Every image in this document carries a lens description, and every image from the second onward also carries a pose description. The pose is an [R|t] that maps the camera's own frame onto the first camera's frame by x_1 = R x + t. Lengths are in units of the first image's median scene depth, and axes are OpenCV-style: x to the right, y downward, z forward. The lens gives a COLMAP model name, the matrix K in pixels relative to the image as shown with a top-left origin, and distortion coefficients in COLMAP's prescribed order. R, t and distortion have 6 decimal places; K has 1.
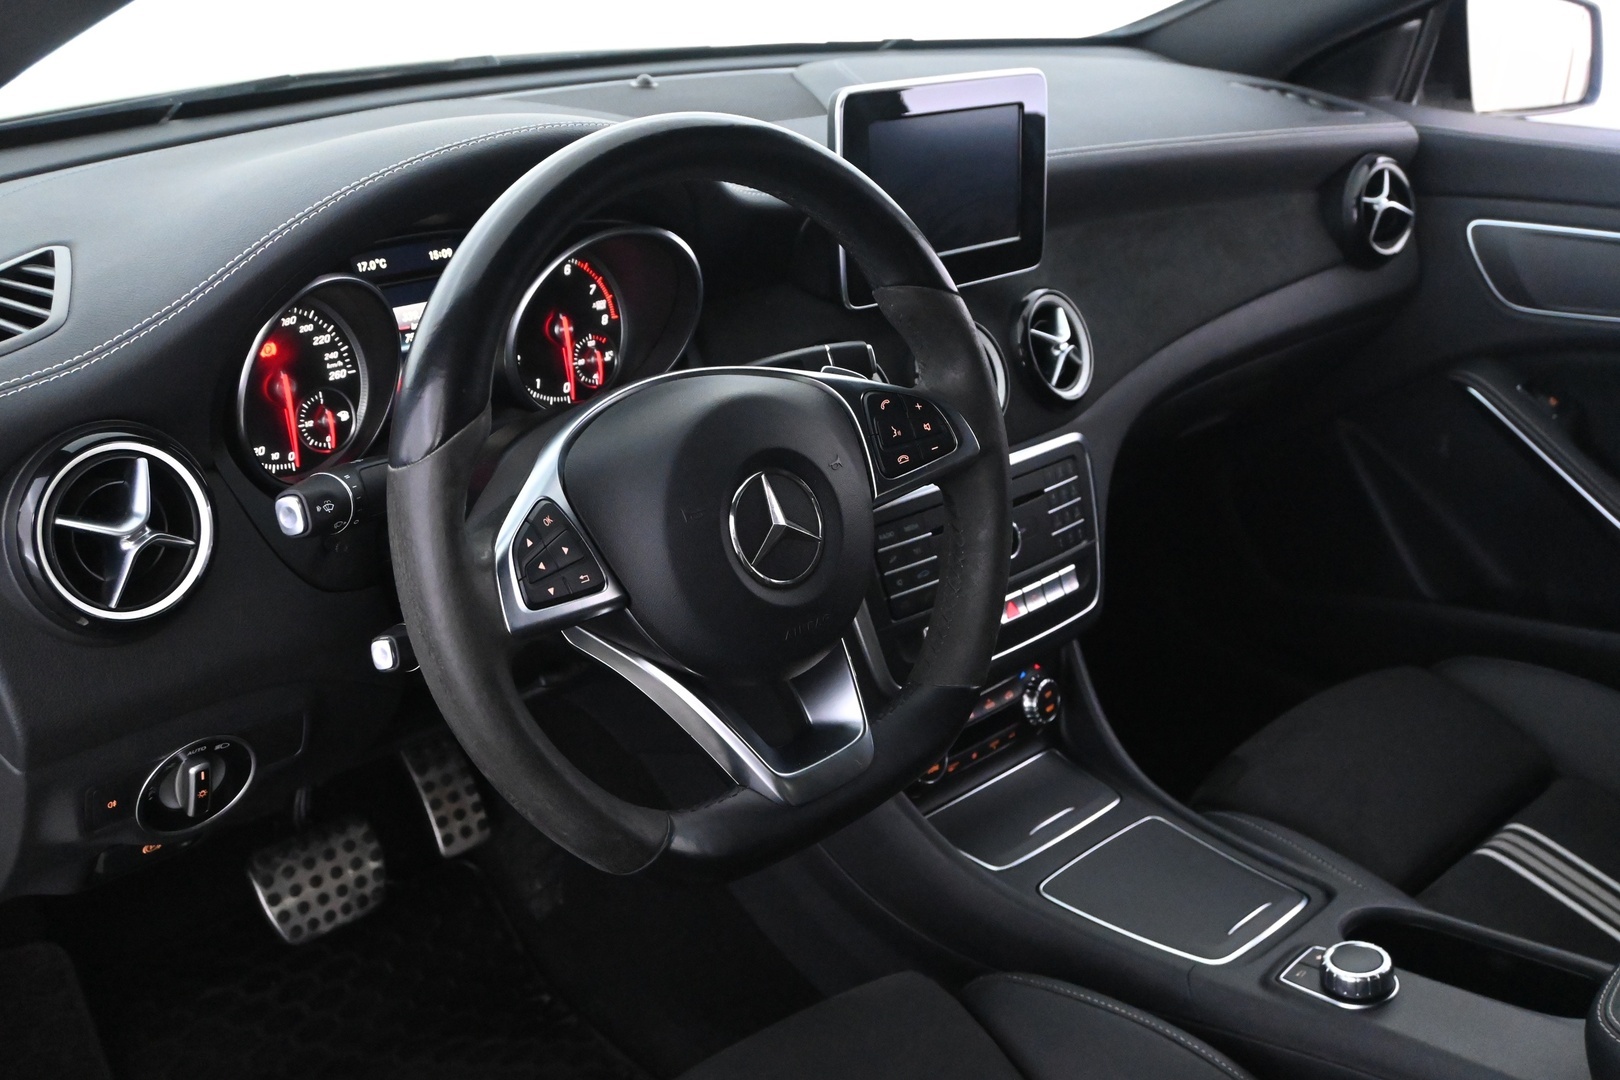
lens RADIAL K [[1755.9, 0, 814.0], [0, 1755.9, 515.9], [0, 0, 1]] dist [0.013208, 0.014421]
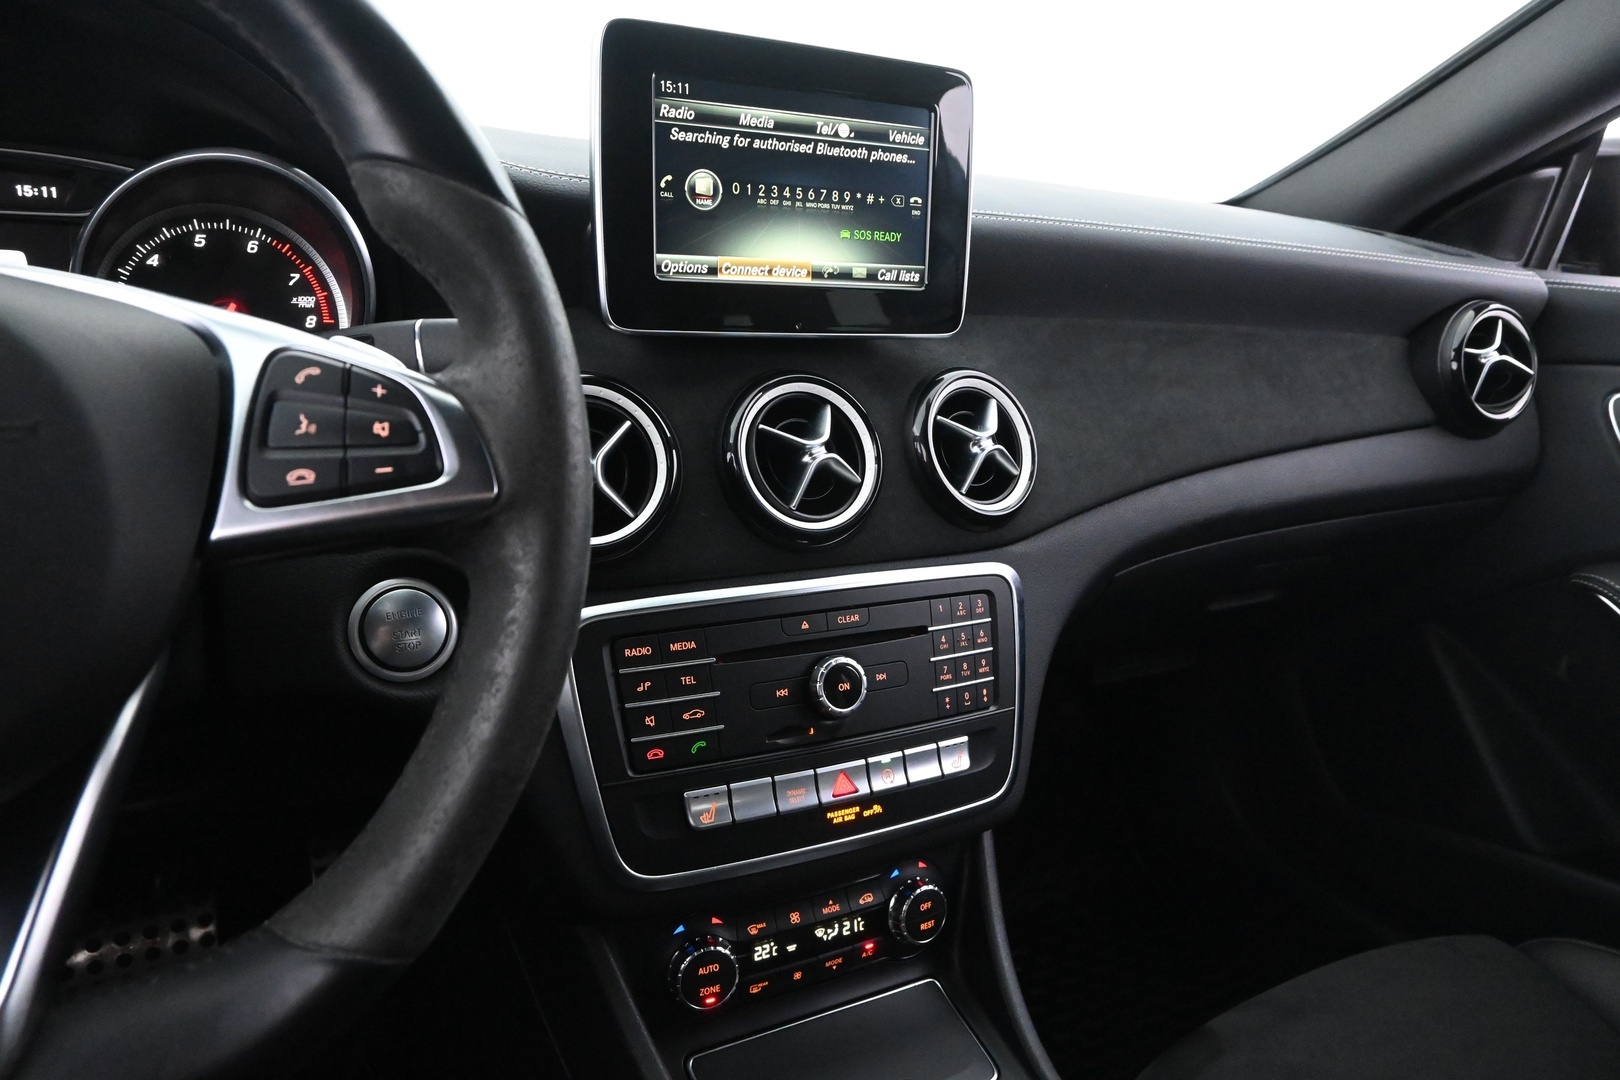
lens RADIAL K [[1112.8, 0, 810.0], [0, 1112.8, 540.0], [0, 0, 1]] dist [-0.000863, 0.001069]
pose [[0.958532, 0.098604, -0.267381, 0.202942], [-0.130440, 0.985986, -0.104001, 0.004099], [0.253379, 0.134565, 0.957962, 0.531022]]
